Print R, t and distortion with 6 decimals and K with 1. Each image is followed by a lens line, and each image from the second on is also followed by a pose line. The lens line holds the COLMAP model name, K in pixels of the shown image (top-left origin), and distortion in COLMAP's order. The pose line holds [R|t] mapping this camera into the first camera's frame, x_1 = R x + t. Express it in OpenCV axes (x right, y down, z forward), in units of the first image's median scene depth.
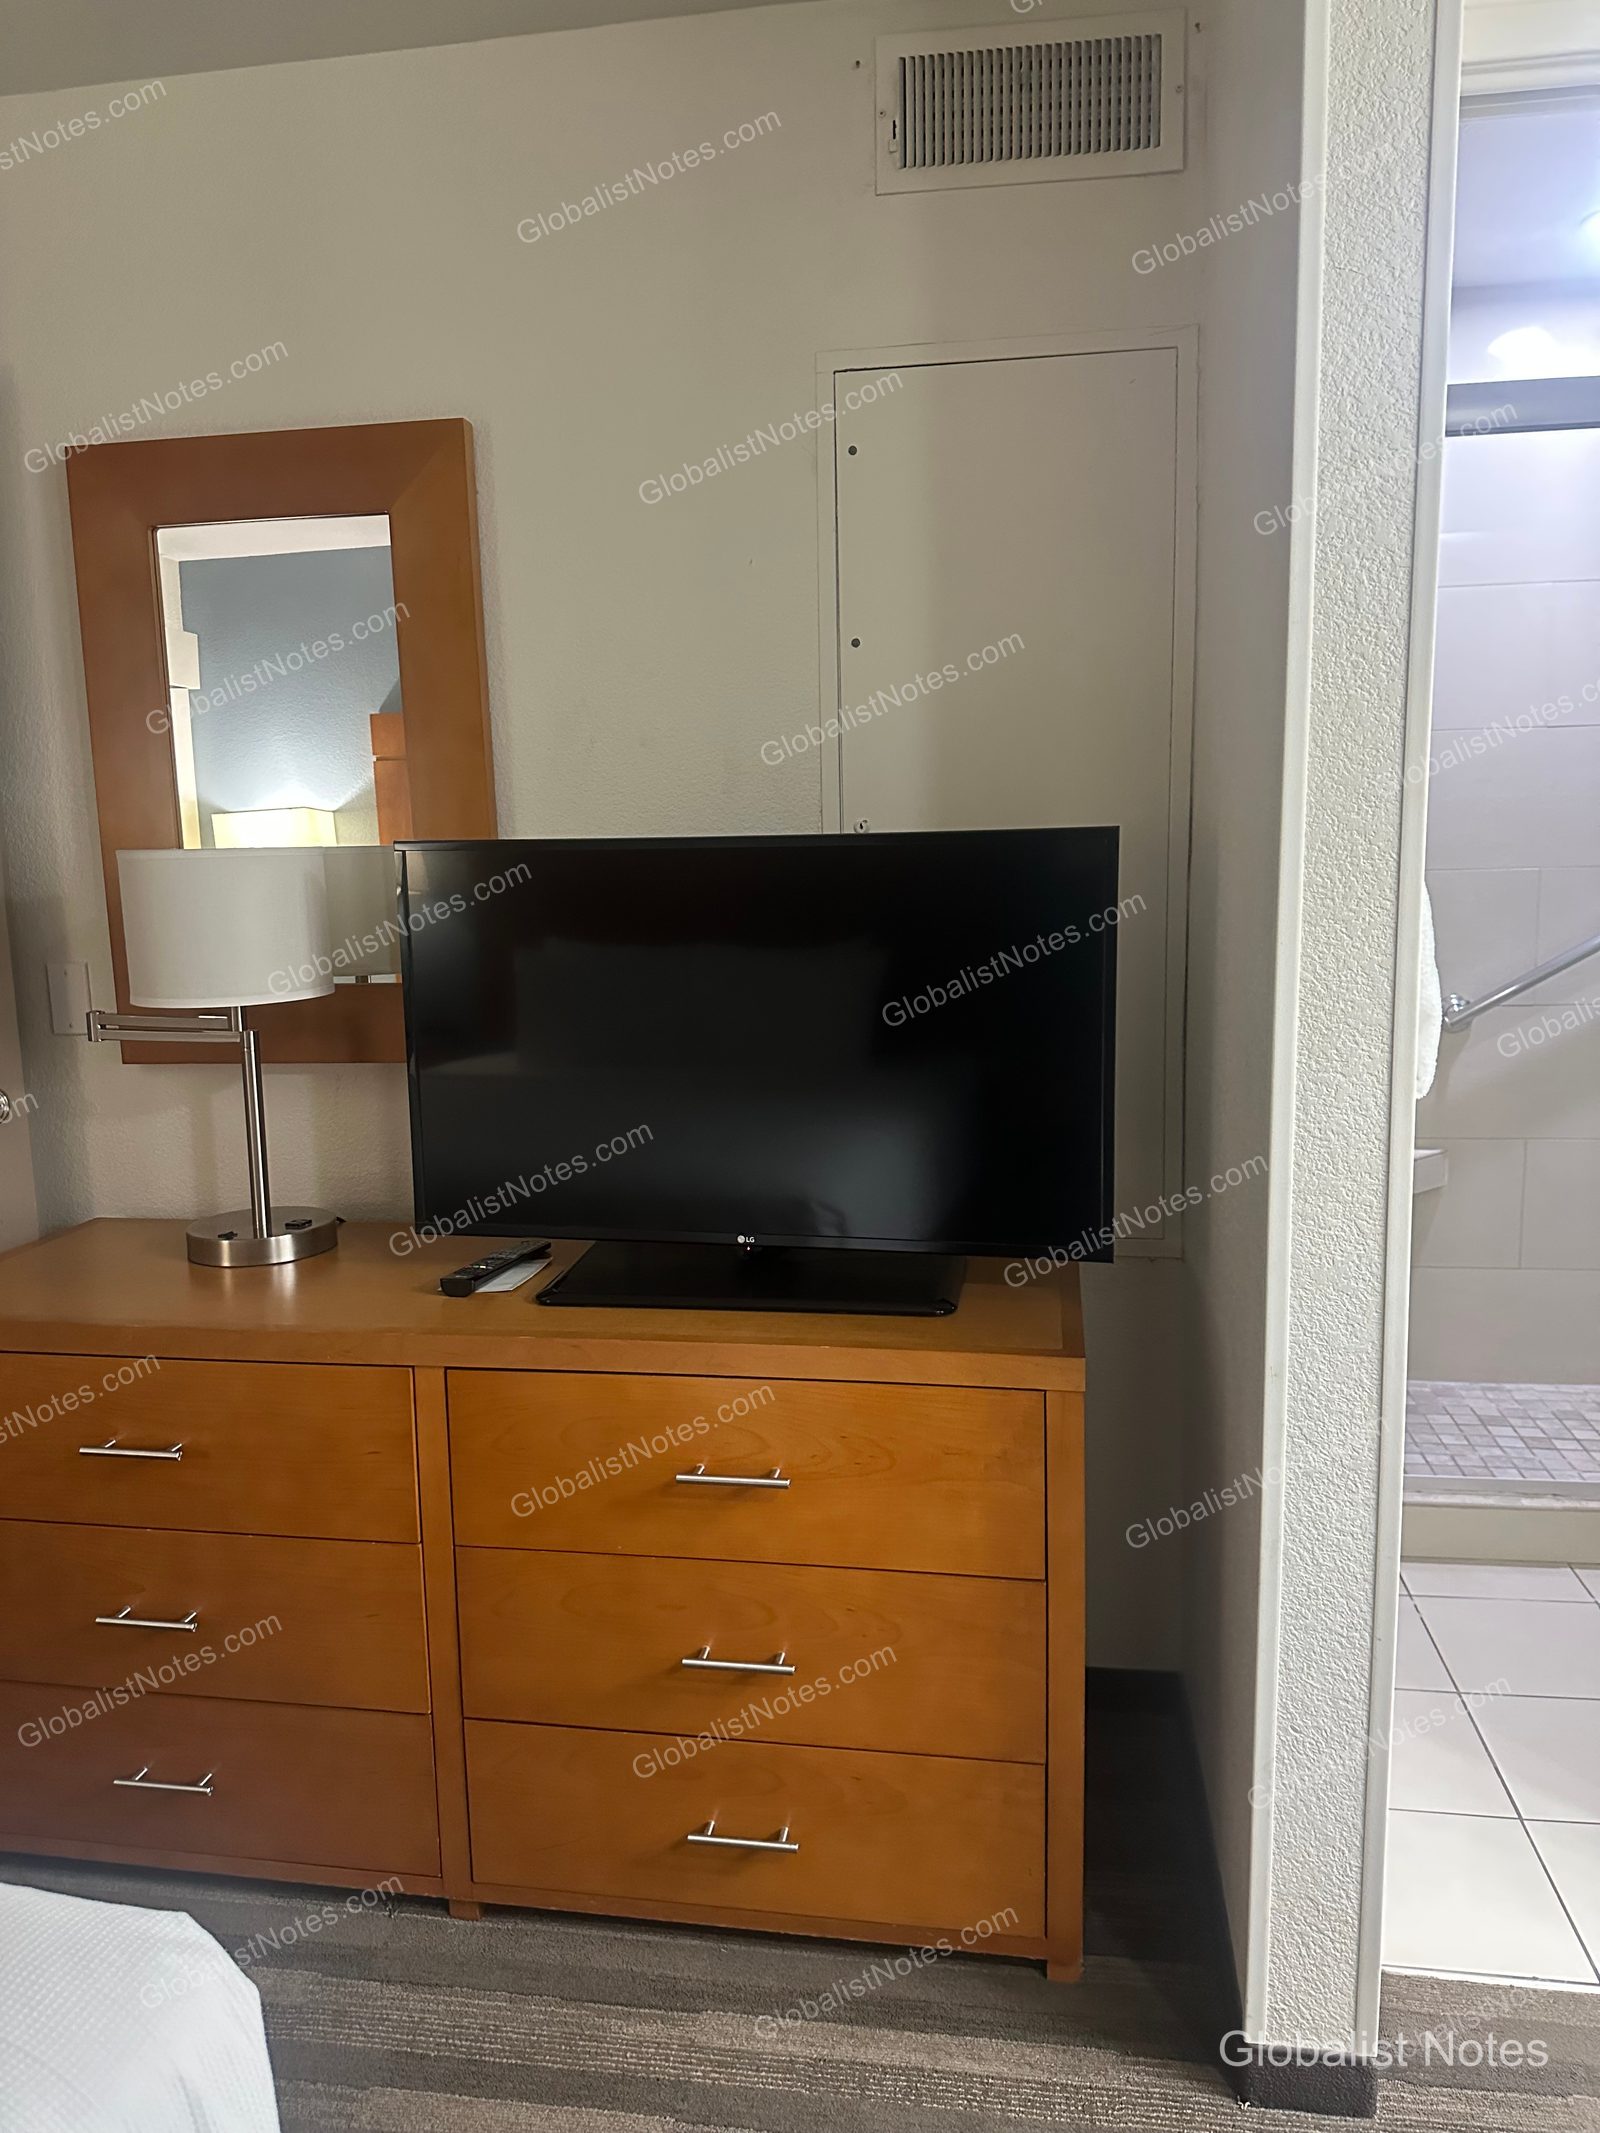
lens RADIAL K [[1518.9, 0, 805.2], [0, 1518.9, 1066.5], [0, 0, 1]] dist [0.022995, -0.033667]
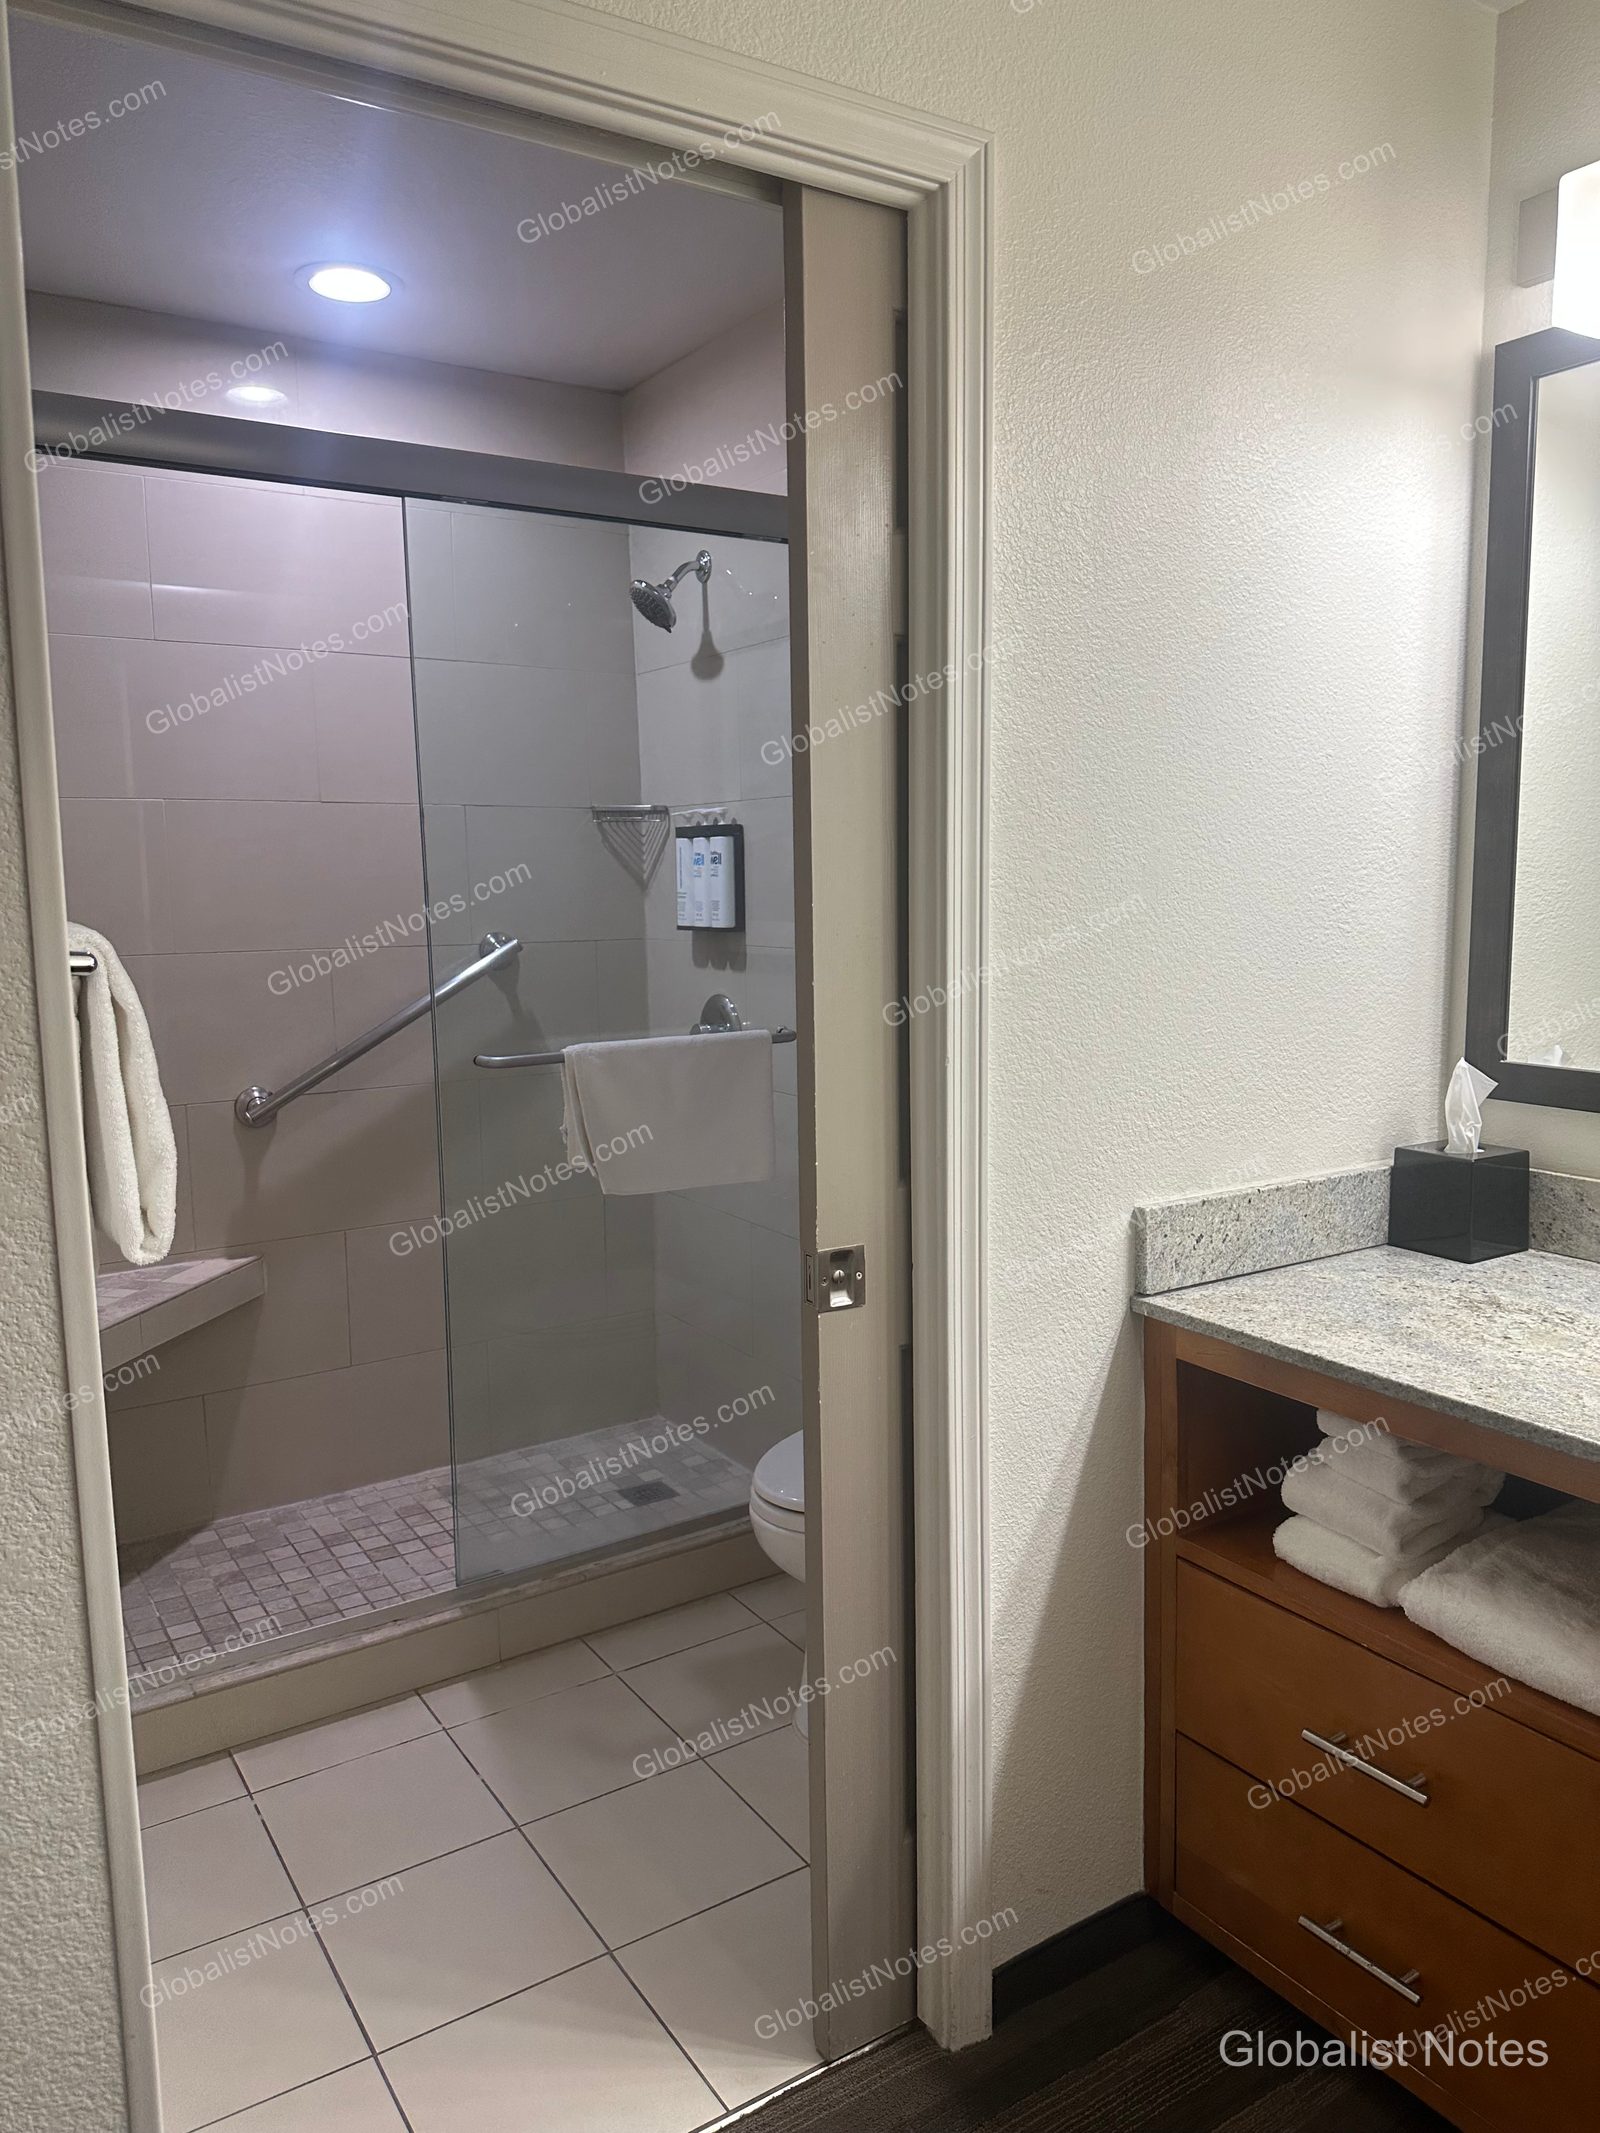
lens RADIAL K [[1518.9, 0, 802.4], [0, 1518.9, 1065.8], [0, 0, 1]] dist [0.022995, -0.033667]
pose [[0.752501, -0.071520, 0.654696, 0.080323], [0.098443, 0.995133, -0.004439, -0.025483], [-0.651192, 0.067791, 0.755879, 0.094384]]
